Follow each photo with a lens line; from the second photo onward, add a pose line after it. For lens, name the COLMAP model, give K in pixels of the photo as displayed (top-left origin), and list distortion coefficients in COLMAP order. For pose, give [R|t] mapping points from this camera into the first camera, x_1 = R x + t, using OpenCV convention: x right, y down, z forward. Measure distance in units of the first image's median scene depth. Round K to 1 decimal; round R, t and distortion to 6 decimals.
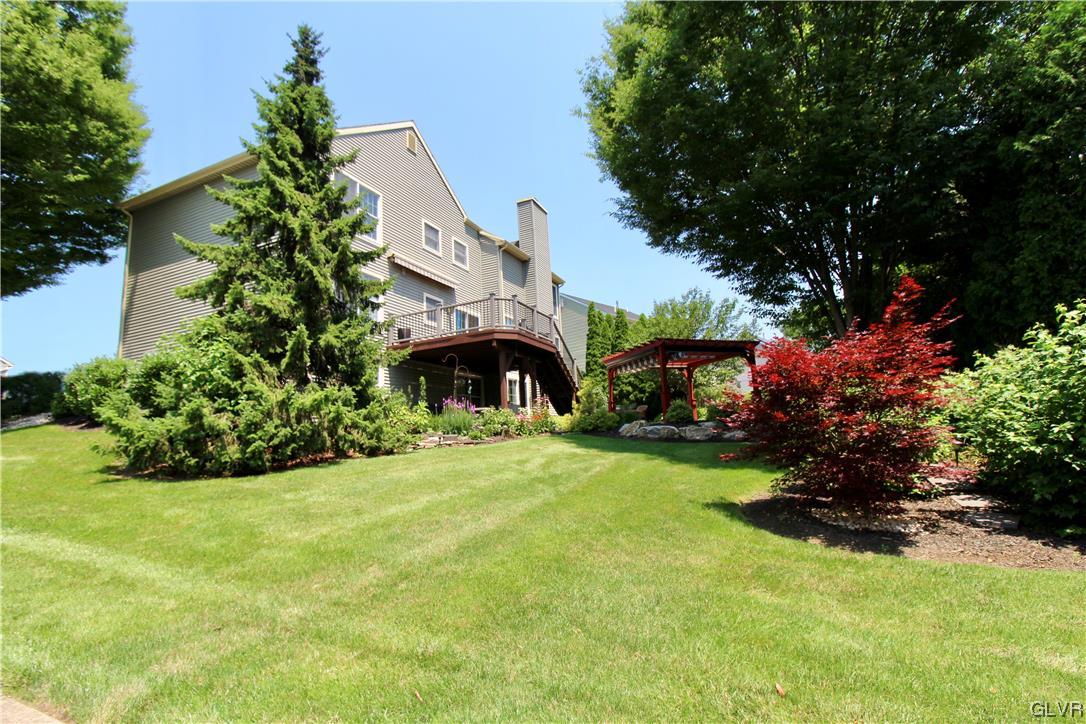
lens RADIAL K [[511.2, 0, 551.3], [0, 511.2, 362.0], [0, 0, 1]] dist [0.000713, -0.011380]
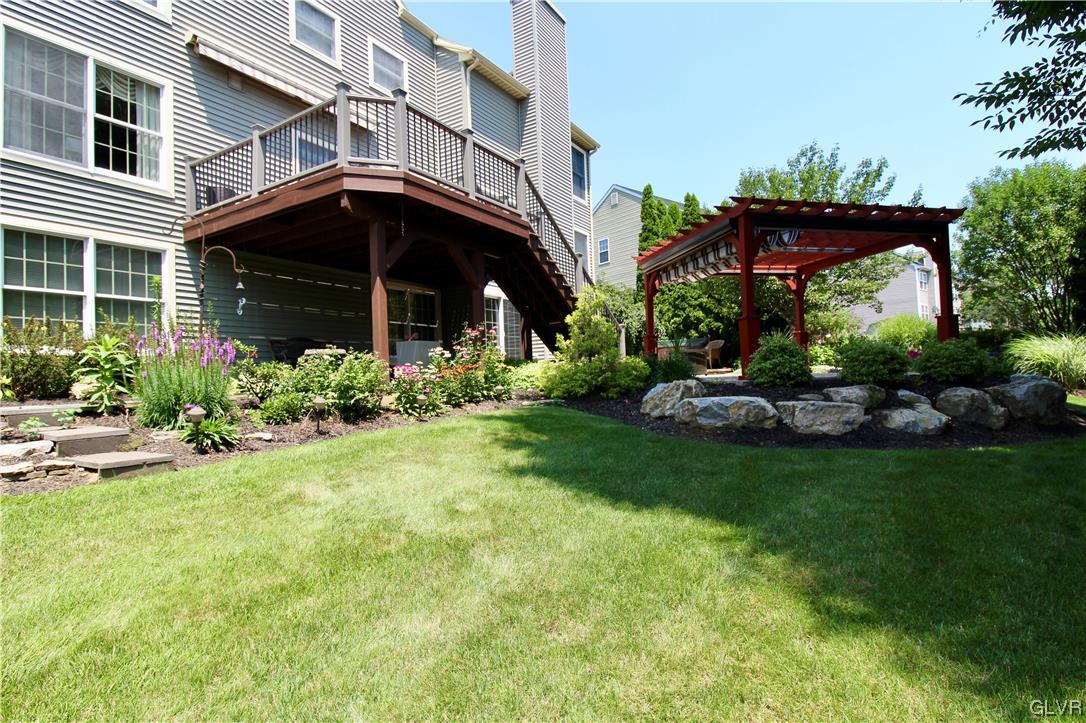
lens RADIAL K [[538.9, 0, 574.7], [0, 538.9, 366.5], [0, 0, 1]] dist [-0.011904, 0.000005]
pose [[0.994098, 0.012444, -0.107769, 0.100300], [0.003077, 0.989765, 0.142675, 0.028263], [0.108442, -0.142164, 0.983885, 0.418747]]
